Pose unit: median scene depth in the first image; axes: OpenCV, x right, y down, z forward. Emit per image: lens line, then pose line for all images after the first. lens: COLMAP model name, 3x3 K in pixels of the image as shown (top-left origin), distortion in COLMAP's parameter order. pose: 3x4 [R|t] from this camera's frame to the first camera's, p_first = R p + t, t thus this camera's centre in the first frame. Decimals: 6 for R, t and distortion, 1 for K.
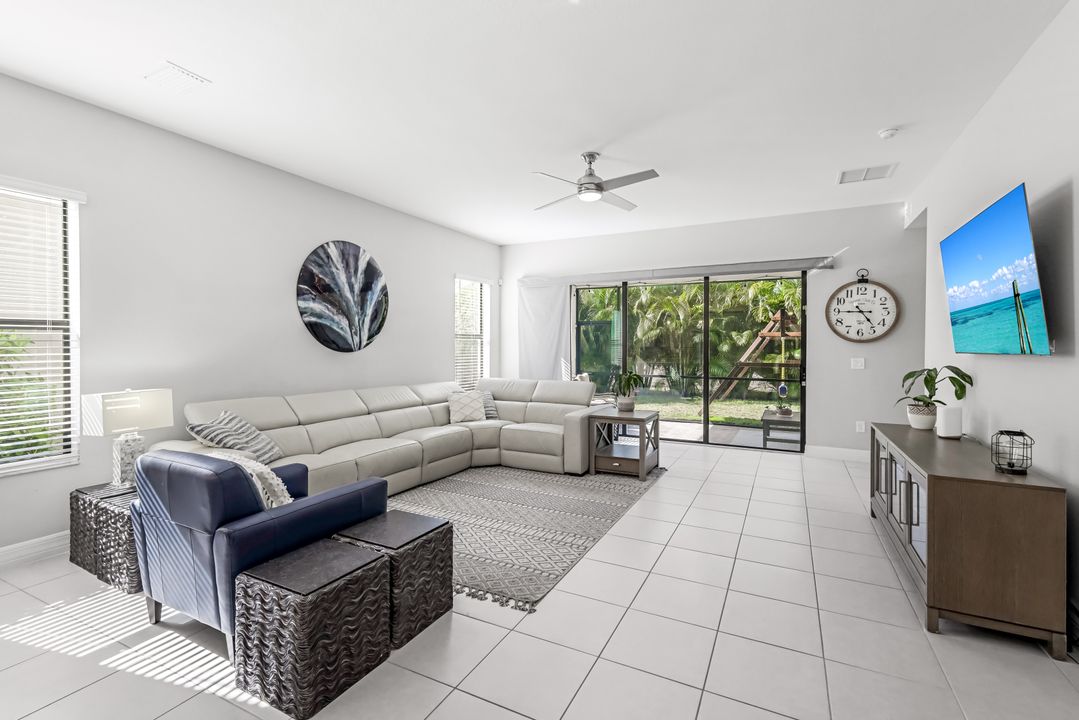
lens RADIAL K [[480.9, 0, 541.9], [0, 480.9, 347.7], [0, 0, 1]] dist [-0.000540, -0.000291]
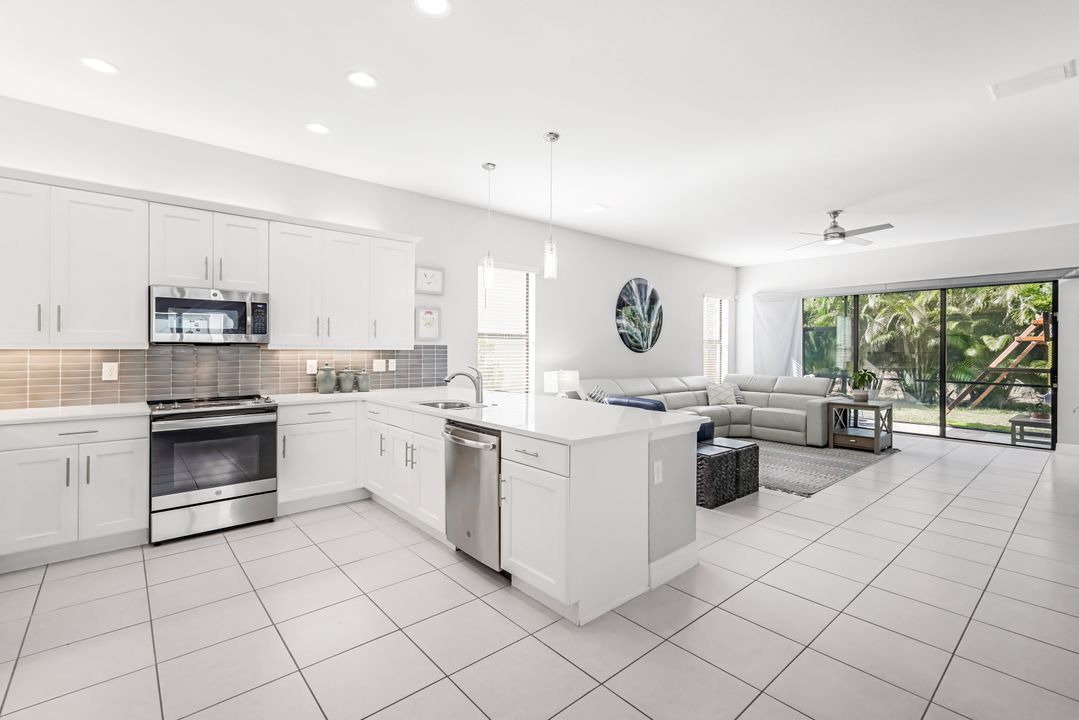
lens RADIAL K [[480.9, 0, 541.9], [0, 480.9, 347.7], [0, 0, 1]] dist [-0.000540, -0.000291]
pose [[0.926507, 0.002716, -0.376268, -0.121396], [-0.006316, 0.999945, -0.008333, 0.008180], [0.376225, 0.010097, 0.926473, -0.462839]]
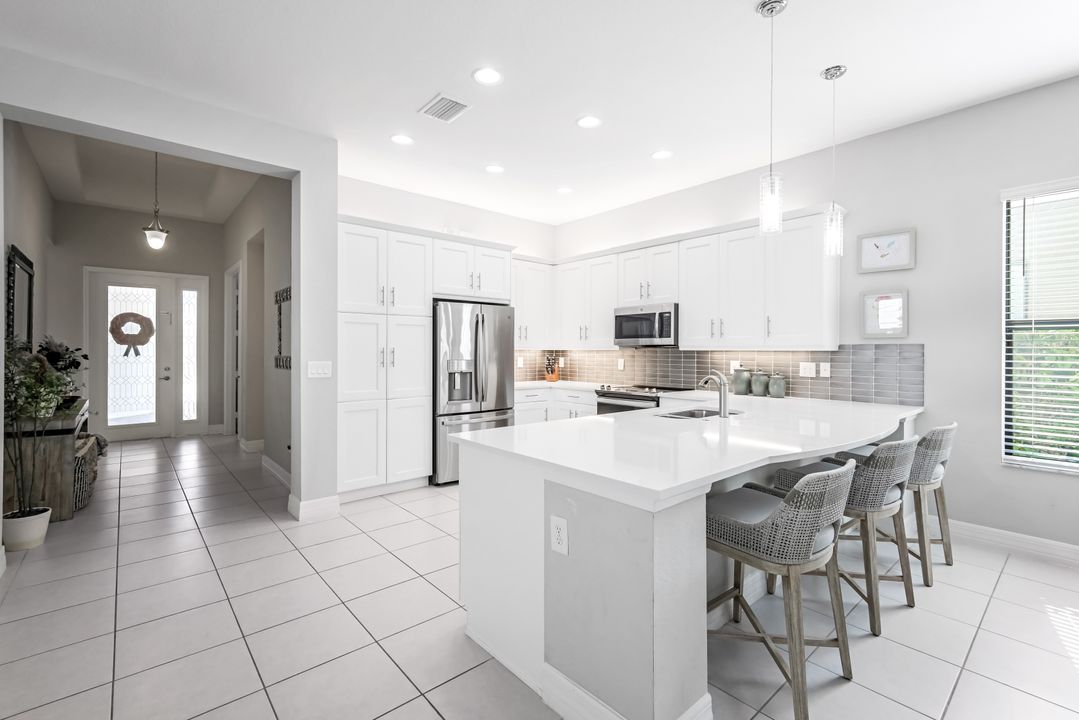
lens RADIAL K [[476.9, 0, 545.5], [0, 476.9, 343.0], [0, 0, 1]] dist [0.003376, 0.000300]
pose [[-0.369287, -0.017054, -0.929159, 0.102740], [-0.008447, 0.999852, -0.014994, 0.009065], [0.929277, 0.002311, -0.369377, 0.146939]]
